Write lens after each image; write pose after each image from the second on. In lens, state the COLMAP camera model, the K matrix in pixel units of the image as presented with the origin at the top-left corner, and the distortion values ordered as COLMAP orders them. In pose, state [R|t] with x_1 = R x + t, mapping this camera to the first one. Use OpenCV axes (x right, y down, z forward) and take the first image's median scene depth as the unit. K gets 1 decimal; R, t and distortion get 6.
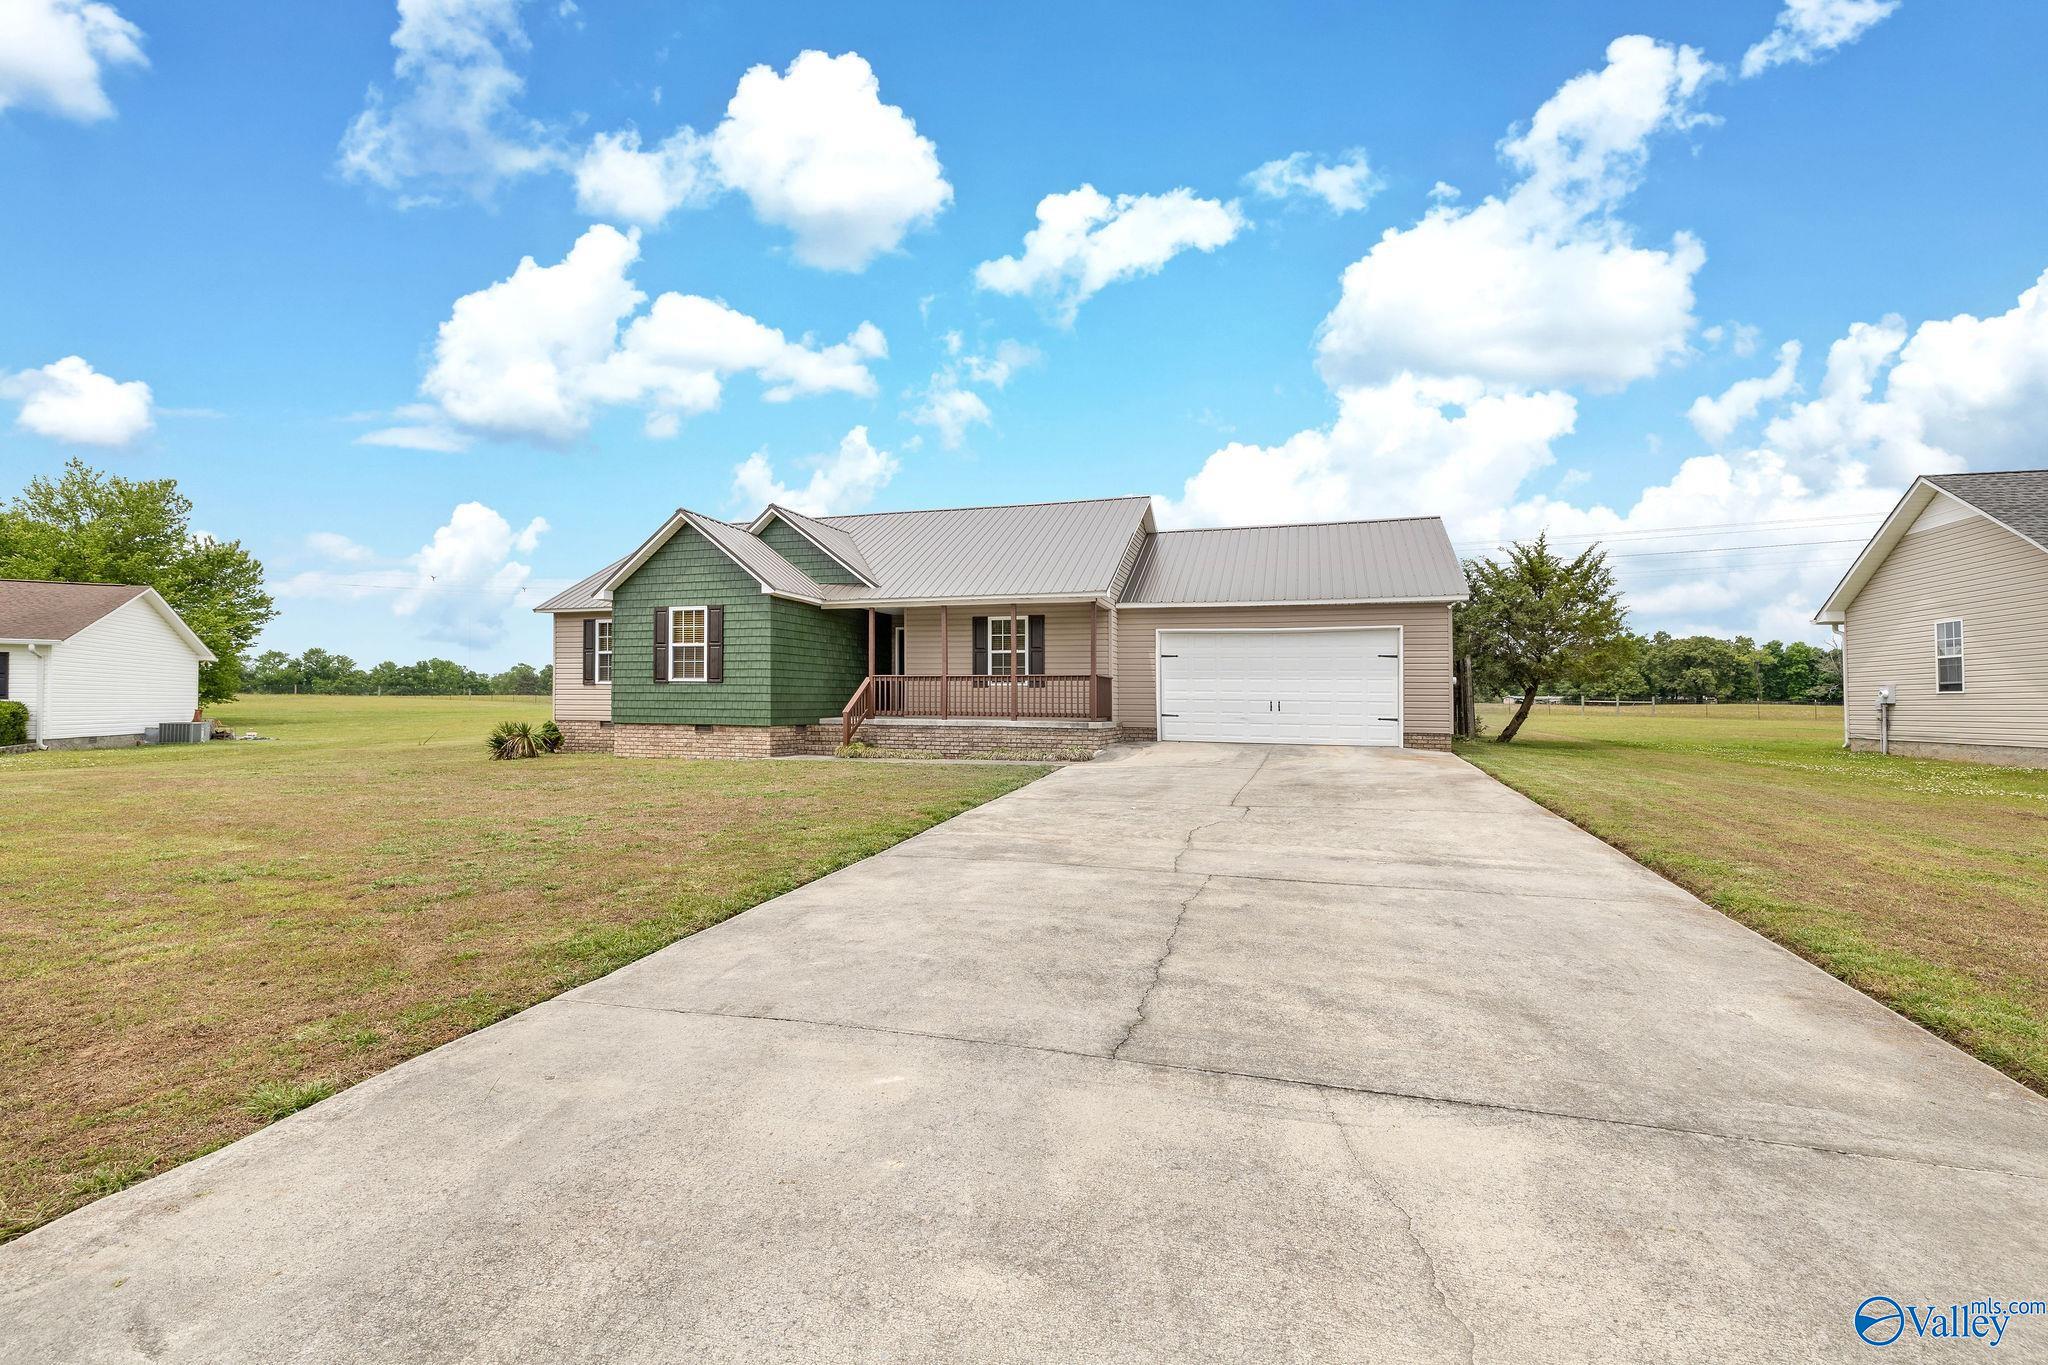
lens RADIAL K [[898.0, 0, 1023.3], [0, 898.0, 800.5], [0, 0, 1]] dist [0.012195, -0.000026]
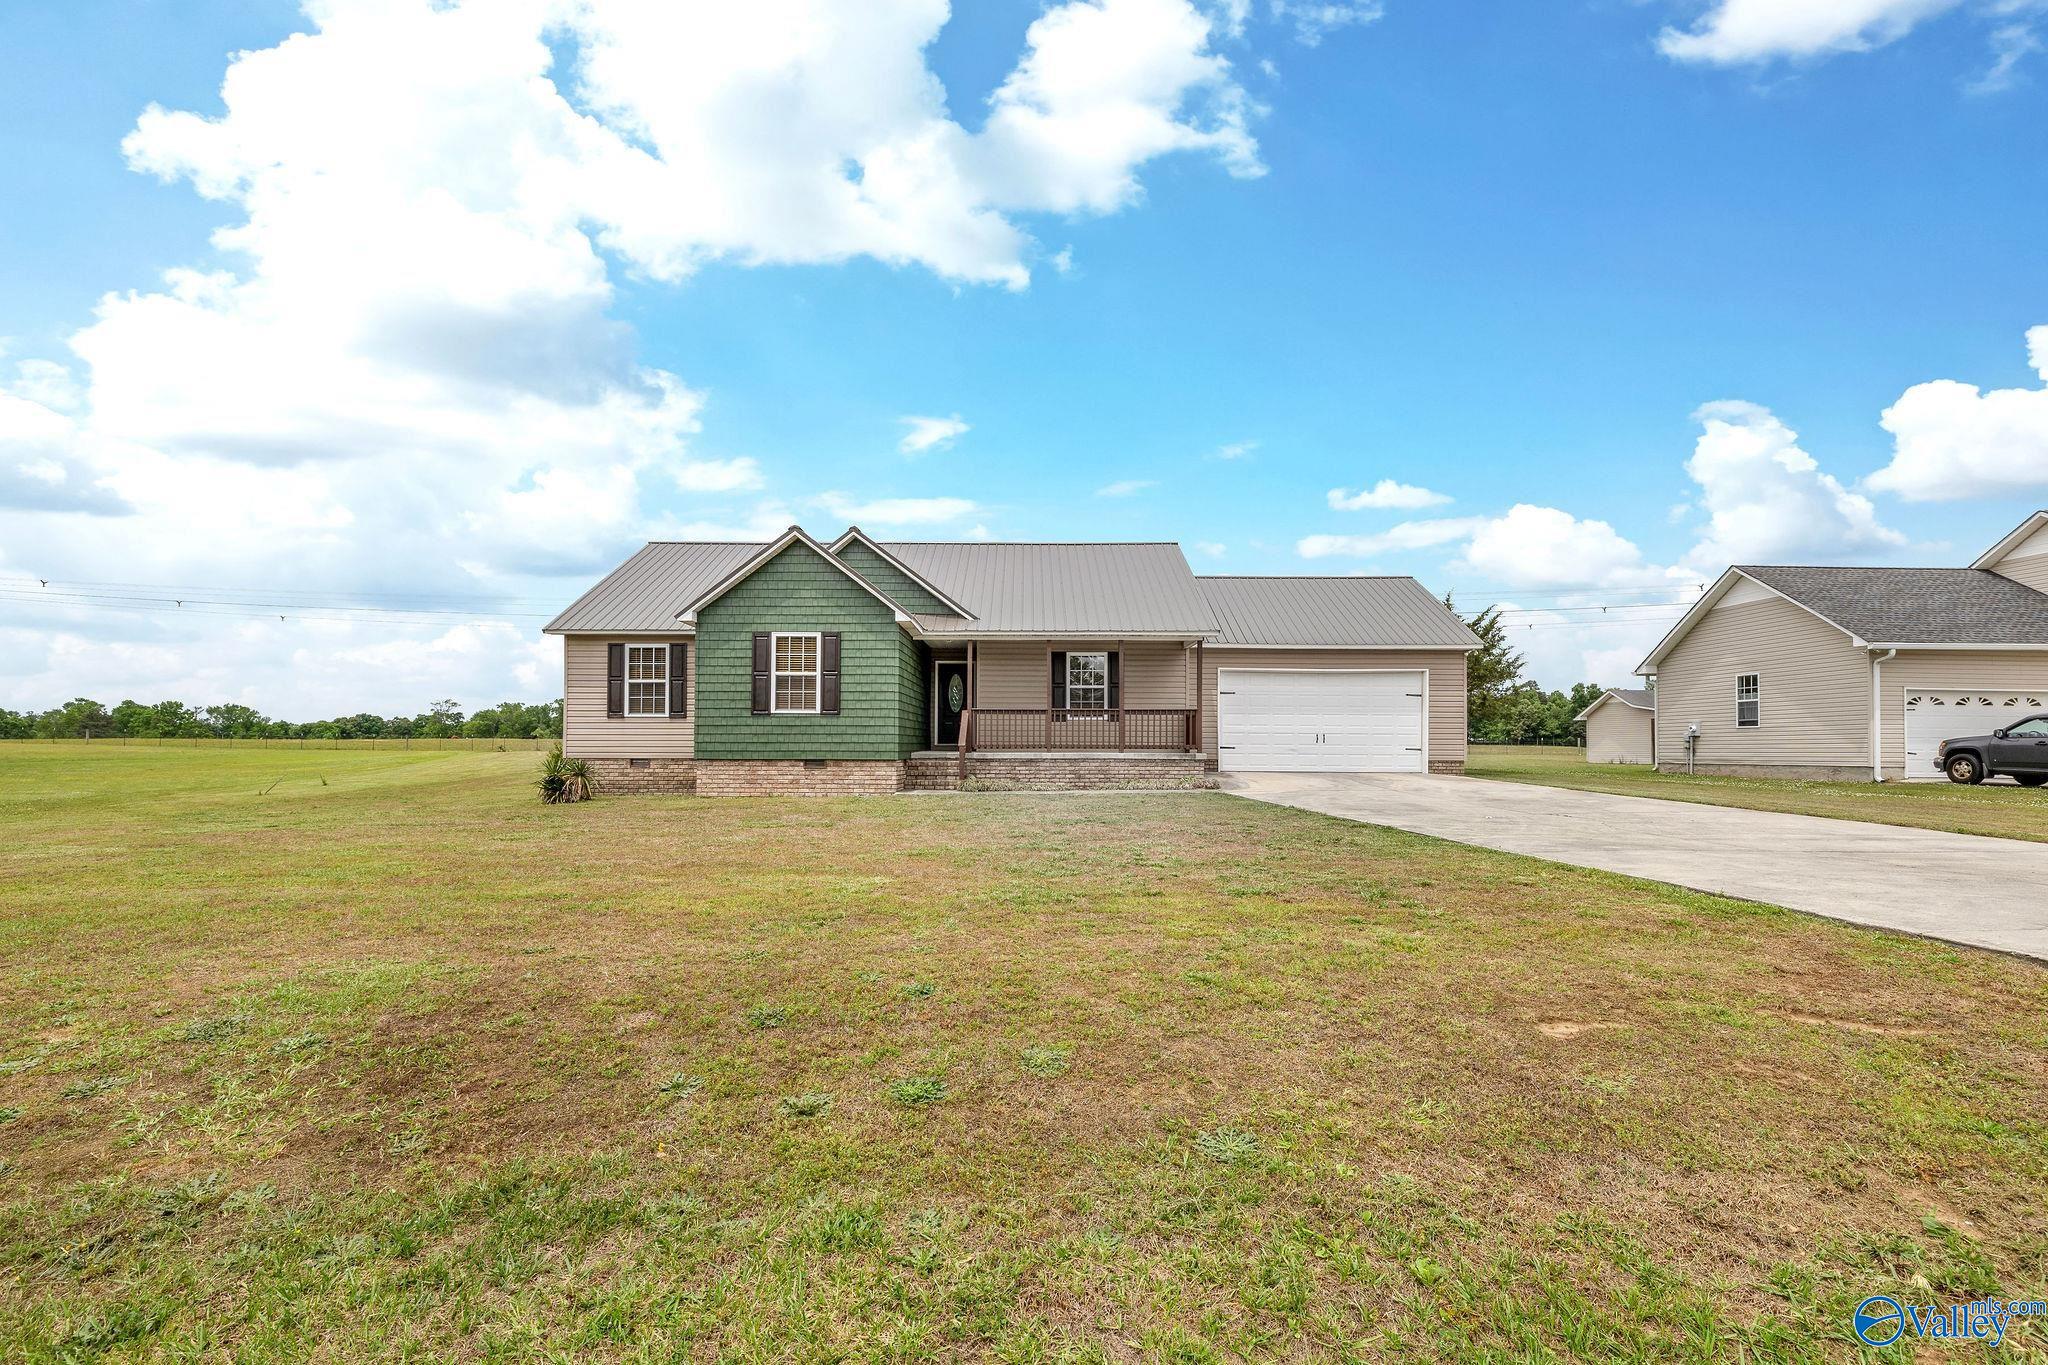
lens RADIAL K [[892.4, 0, 1026.4], [0, 892.4, 863.1], [0, 0, 1]] dist [0.001183, 0.000011]
pose [[0.960209, -0.038895, 0.276561, -0.400272], [0.032441, 0.999085, 0.027876, 0.004889], [-0.277392, -0.017795, 0.960592, 0.041277]]
